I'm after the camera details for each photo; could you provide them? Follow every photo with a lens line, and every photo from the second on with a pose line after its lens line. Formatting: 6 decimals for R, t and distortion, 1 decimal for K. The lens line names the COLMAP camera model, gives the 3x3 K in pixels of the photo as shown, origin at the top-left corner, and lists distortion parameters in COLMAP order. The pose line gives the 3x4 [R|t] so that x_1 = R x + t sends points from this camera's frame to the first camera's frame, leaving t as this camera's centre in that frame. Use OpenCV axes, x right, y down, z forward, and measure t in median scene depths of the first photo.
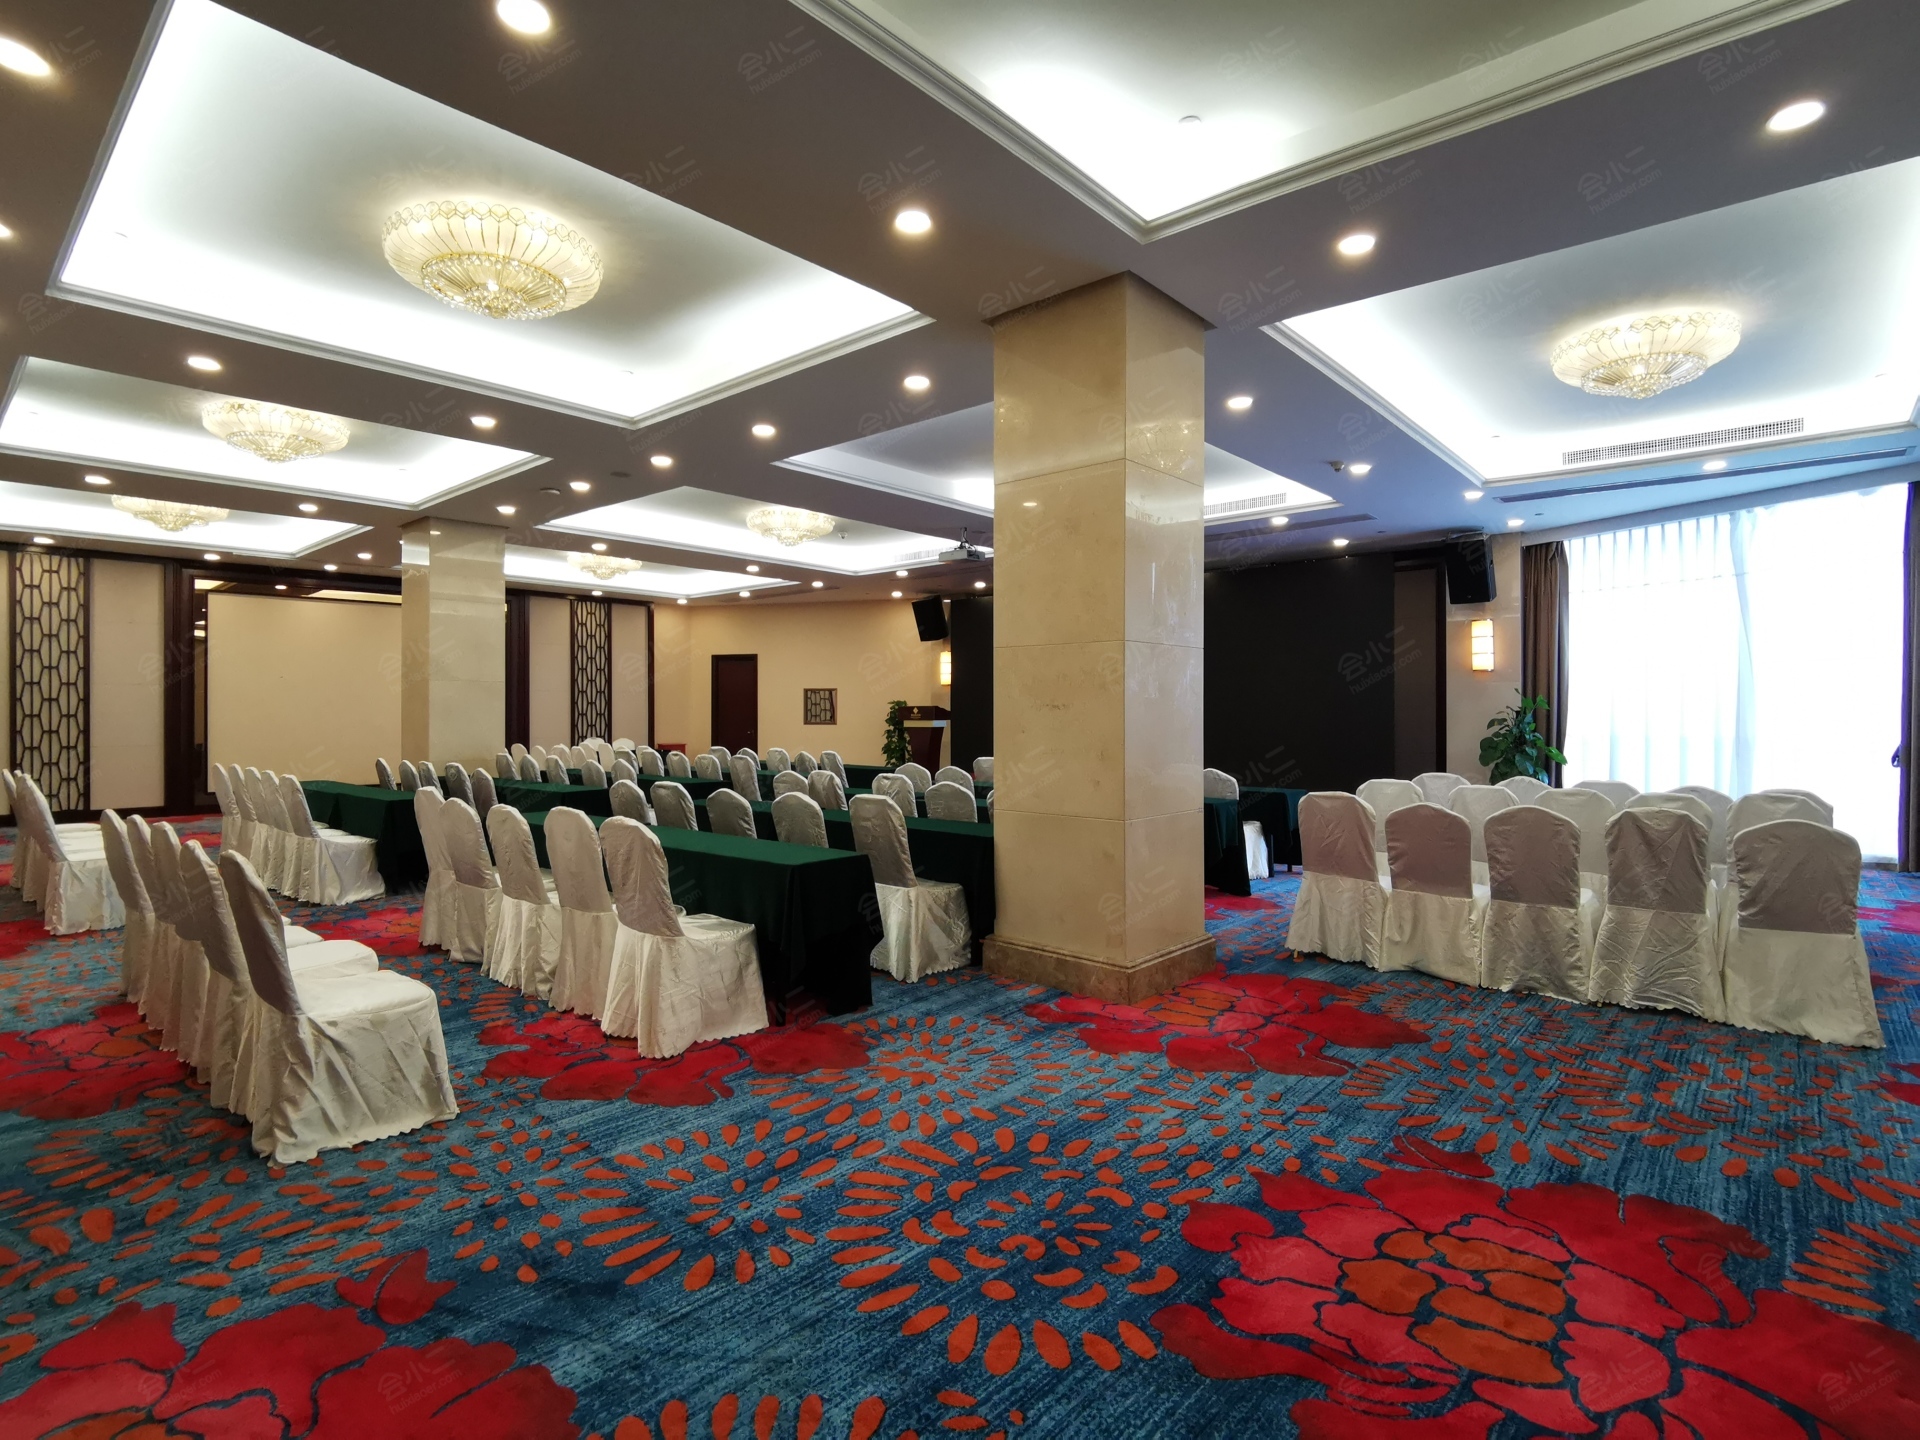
lens RADIAL K [[982.2, 0, 977.7], [0, 982.2, 708.4], [0, 0, 1]] dist [-0.018962, 0.001417]
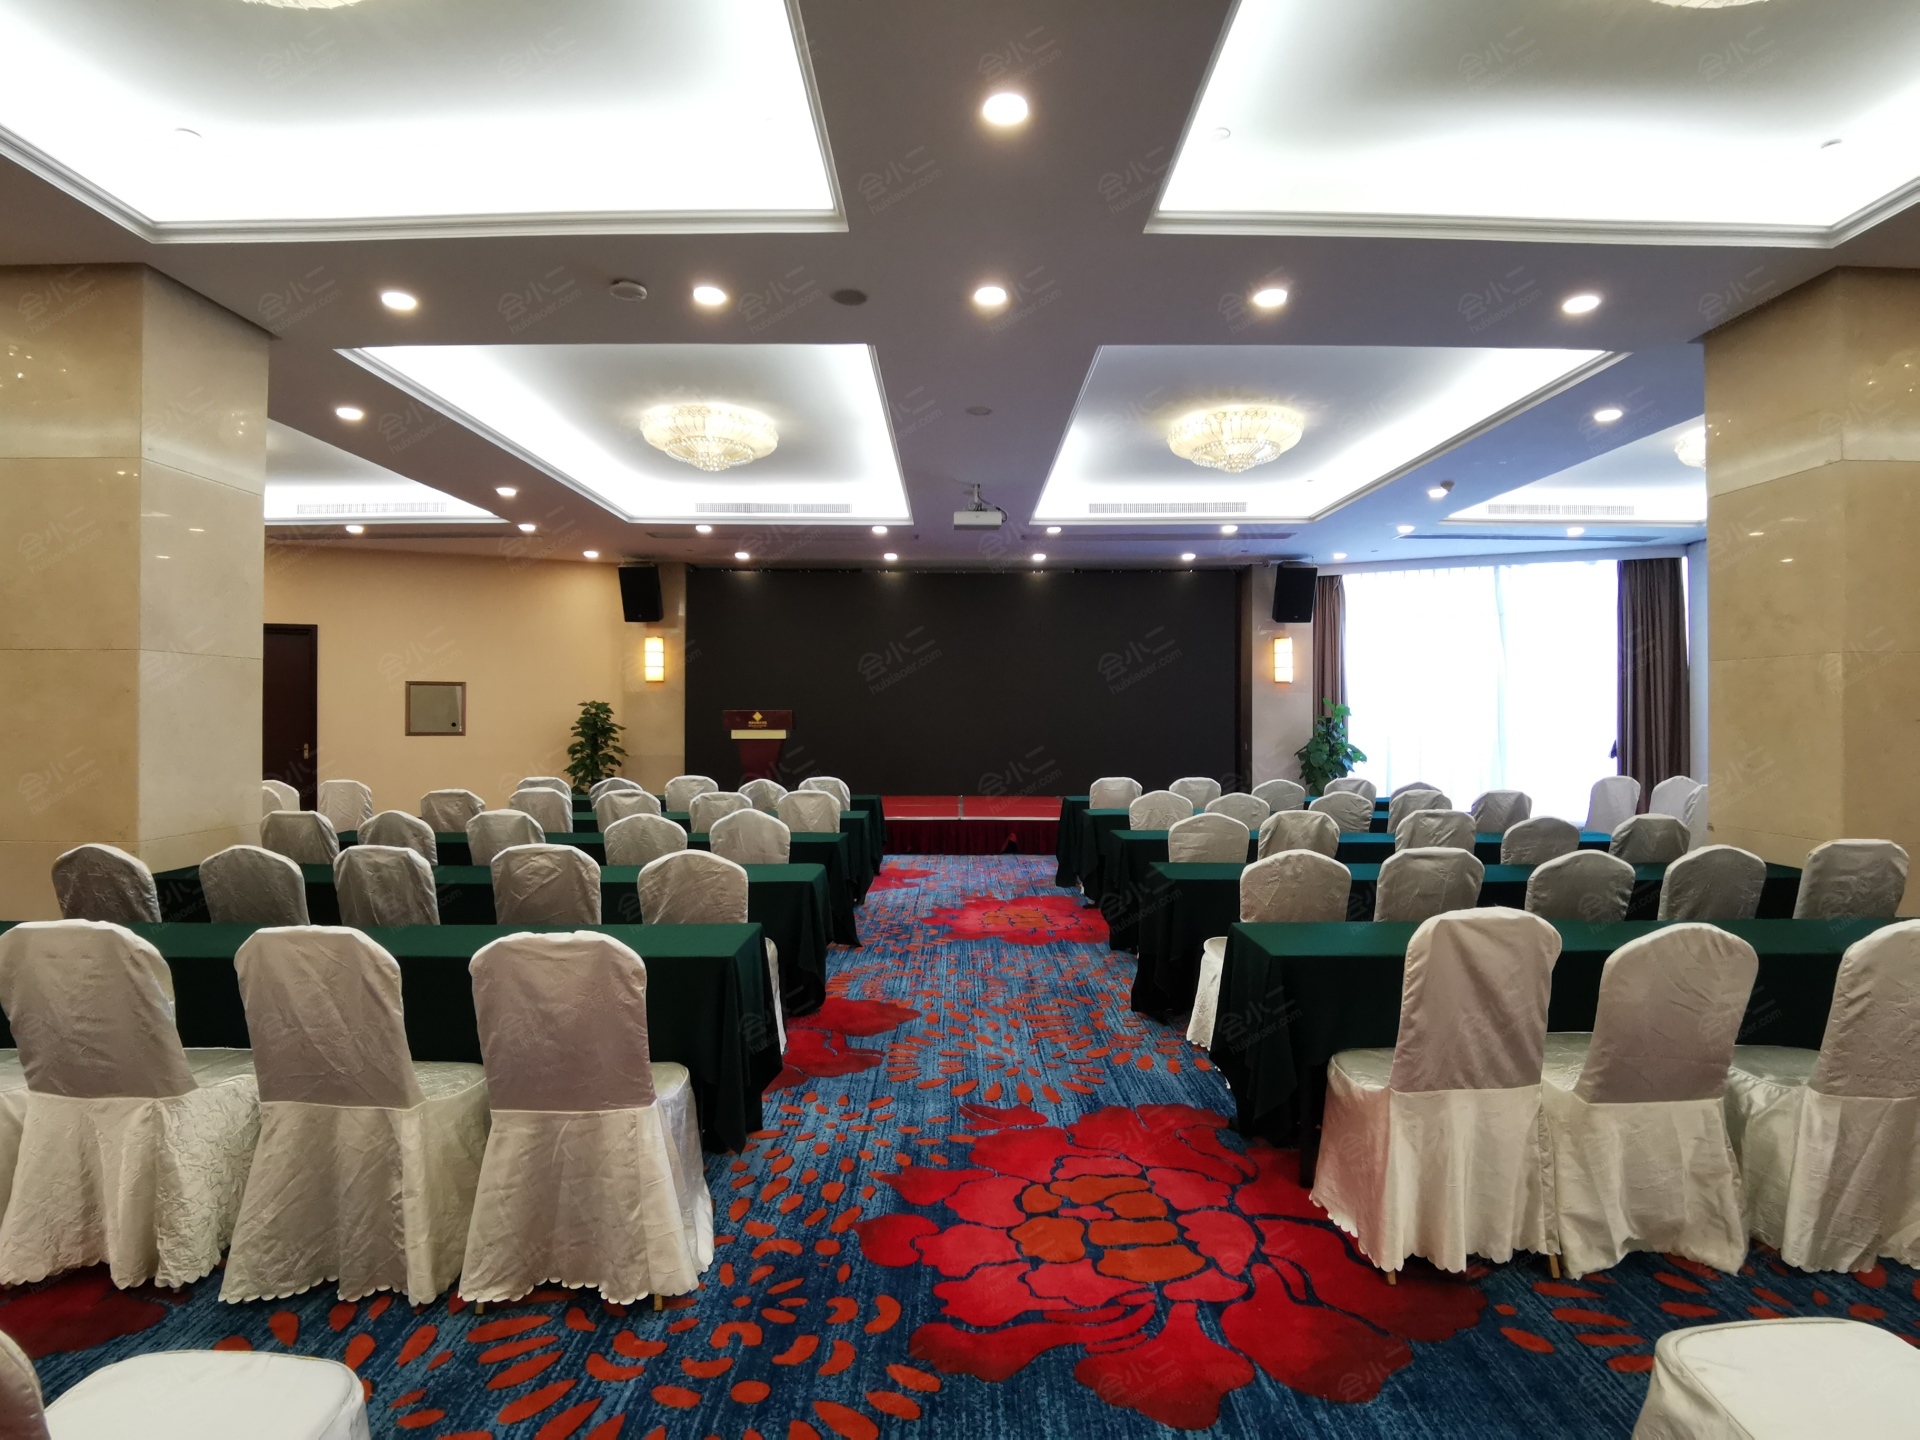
lens RADIAL K [[982.2, 0, 962.7], [0, 982.2, 723.8], [0, 0, 1]] dist [-0.018962, 0.001417]
pose [[0.762284, 0.002679, 0.647238, -0.361078], [-0.002318, 0.999996, -0.001409, 0.014001], [-0.647239, -0.000426, 0.762287, 0.220192]]
